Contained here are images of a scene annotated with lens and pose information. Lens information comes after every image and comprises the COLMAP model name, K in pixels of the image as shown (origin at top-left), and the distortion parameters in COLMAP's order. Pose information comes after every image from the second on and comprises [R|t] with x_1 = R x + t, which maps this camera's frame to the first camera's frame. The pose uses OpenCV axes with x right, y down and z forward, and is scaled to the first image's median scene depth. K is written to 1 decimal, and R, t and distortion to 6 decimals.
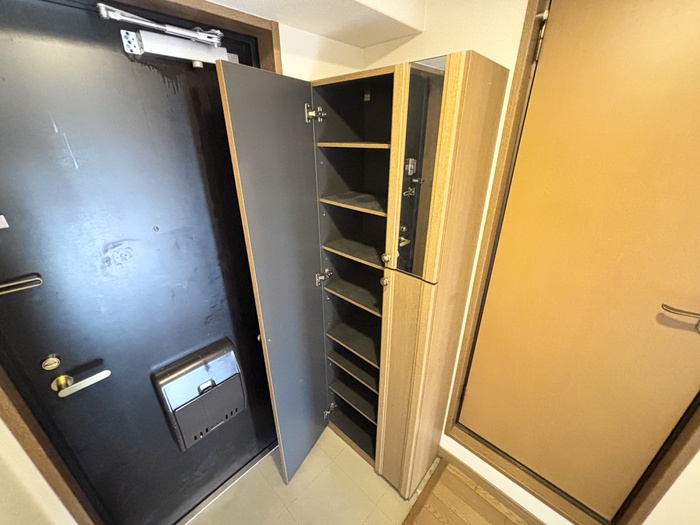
lens RADIAL K [[282.7, 0, 350.1], [0, 282.7, 262.2], [0, 0, 1]] dist [0.006108, -0.002050]
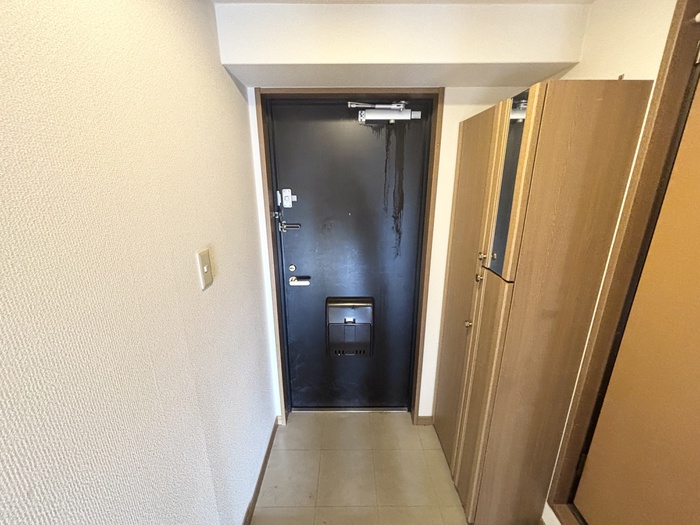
lens RADIAL K [[282.7, 0, 349.4], [0, 282.7, 260.8], [0, 0, 1]] dist [0.006108, -0.002050]
pose [[0.689849, 0.202752, -0.694982, 0.637448], [-0.295509, 0.955228, -0.014651, 0.203222], [0.660896, 0.215480, 0.718878, -0.212970]]
